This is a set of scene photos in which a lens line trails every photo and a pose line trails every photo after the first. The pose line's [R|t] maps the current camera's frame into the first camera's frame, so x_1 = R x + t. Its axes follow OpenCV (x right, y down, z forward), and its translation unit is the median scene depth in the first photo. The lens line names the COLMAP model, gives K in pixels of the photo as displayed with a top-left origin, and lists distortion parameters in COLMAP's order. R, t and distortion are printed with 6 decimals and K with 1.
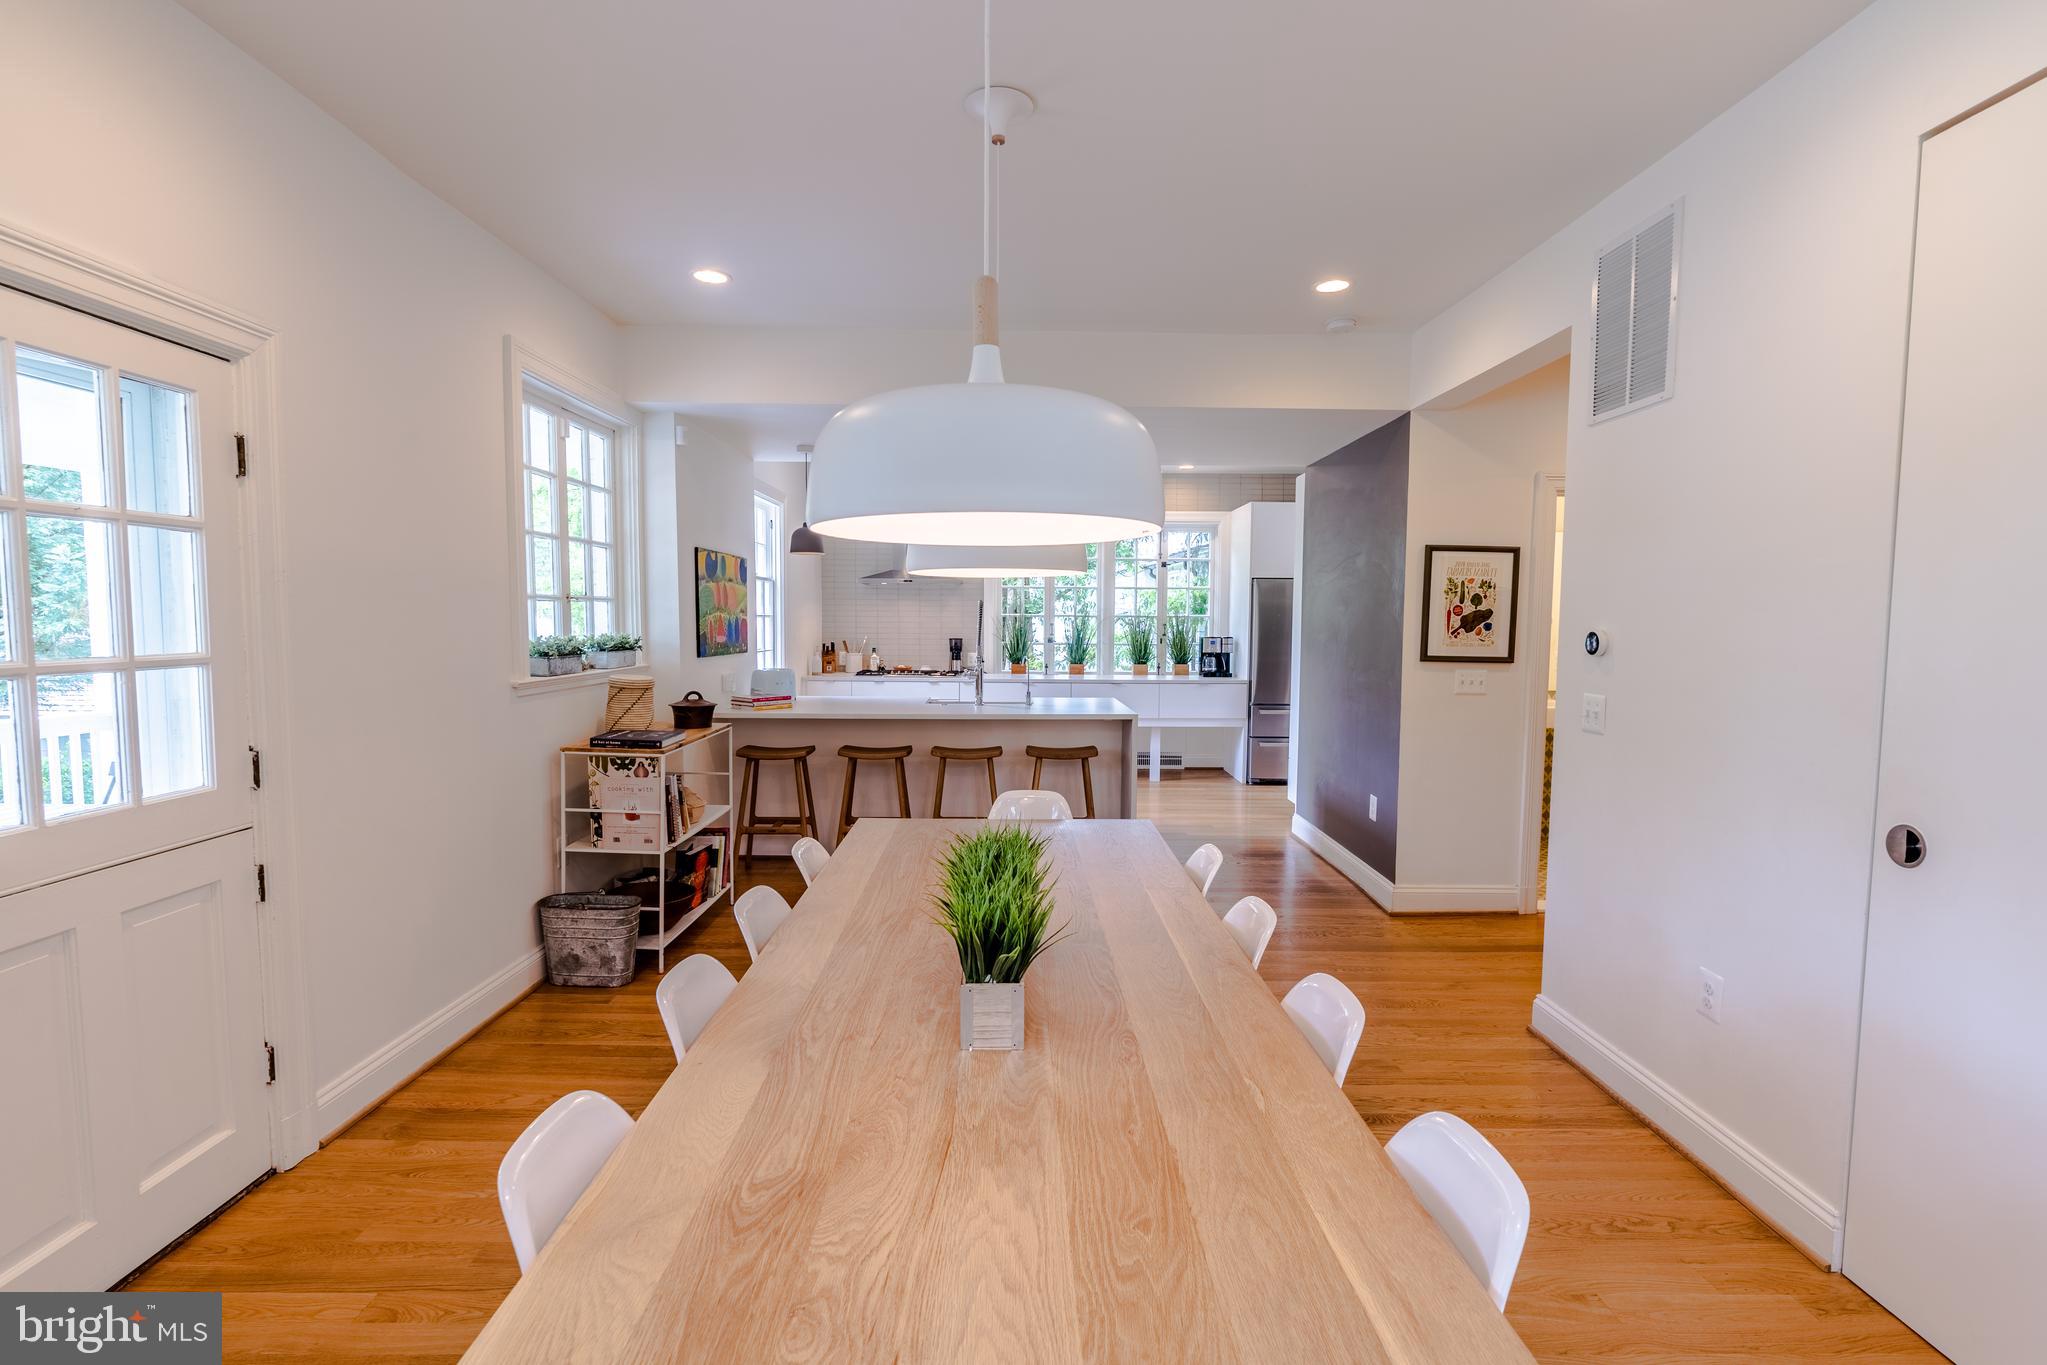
lens RADIAL K [[935.2, 0, 1023.5], [0, 935.2, 682.5], [0, 0, 1]] dist [-0.004956, 0.001395]
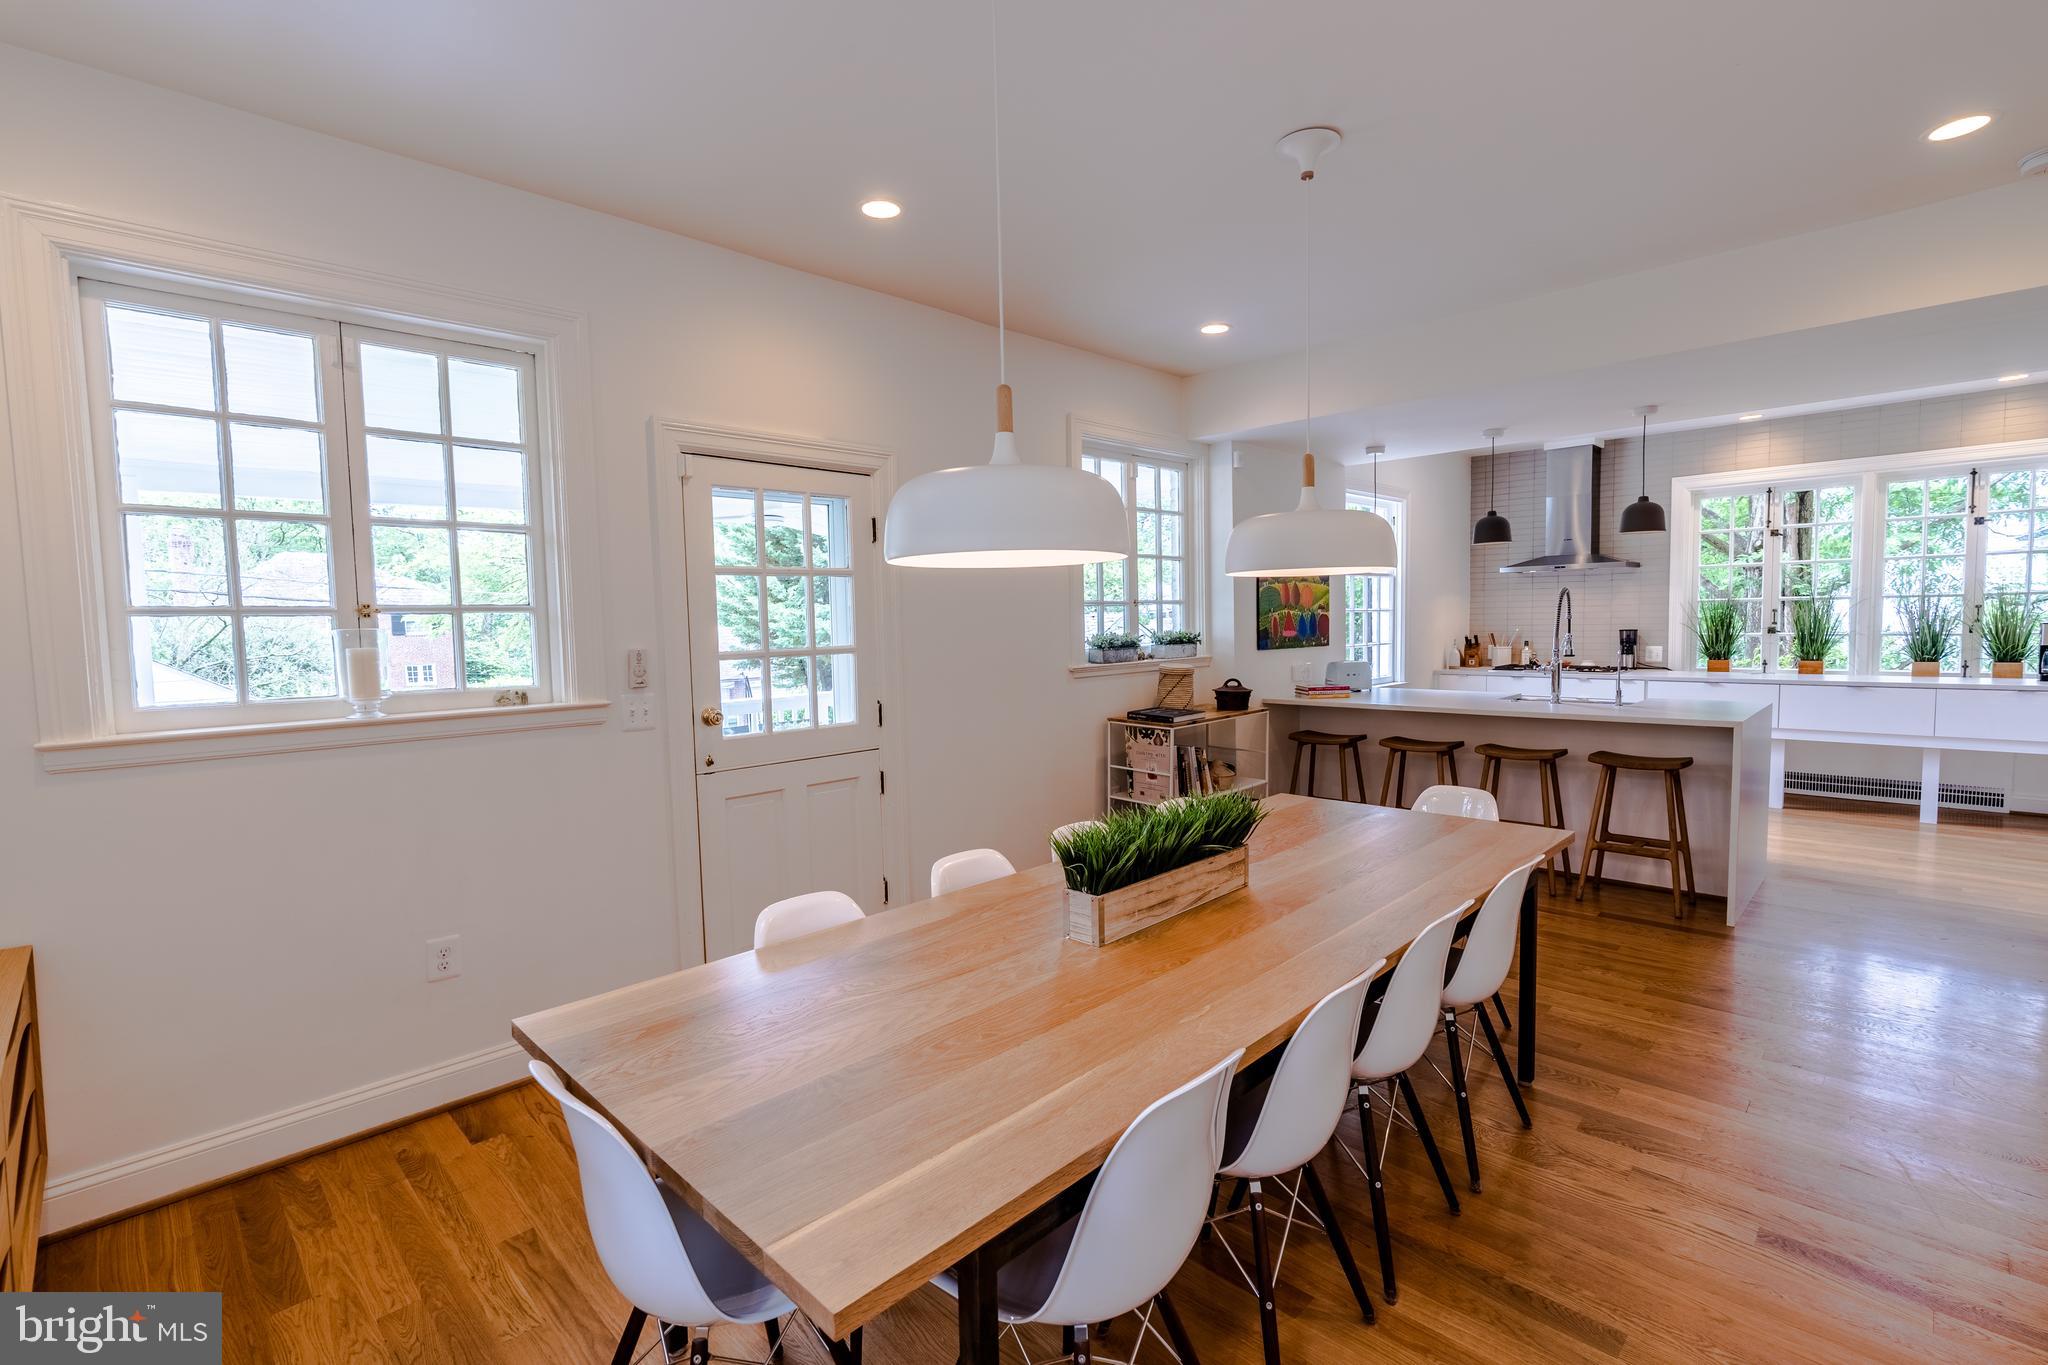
lens RADIAL K [[930.5, 0, 1032.5], [0, 930.5, 682.3], [0, 0, 1]] dist [-0.006603, 0.000507]
pose [[0.701616, 0.026864, -0.712049, 0.293047], [-0.022165, 0.999628, 0.015874, 0.000995], [0.712211, 0.004645, 0.701950, 0.006139]]
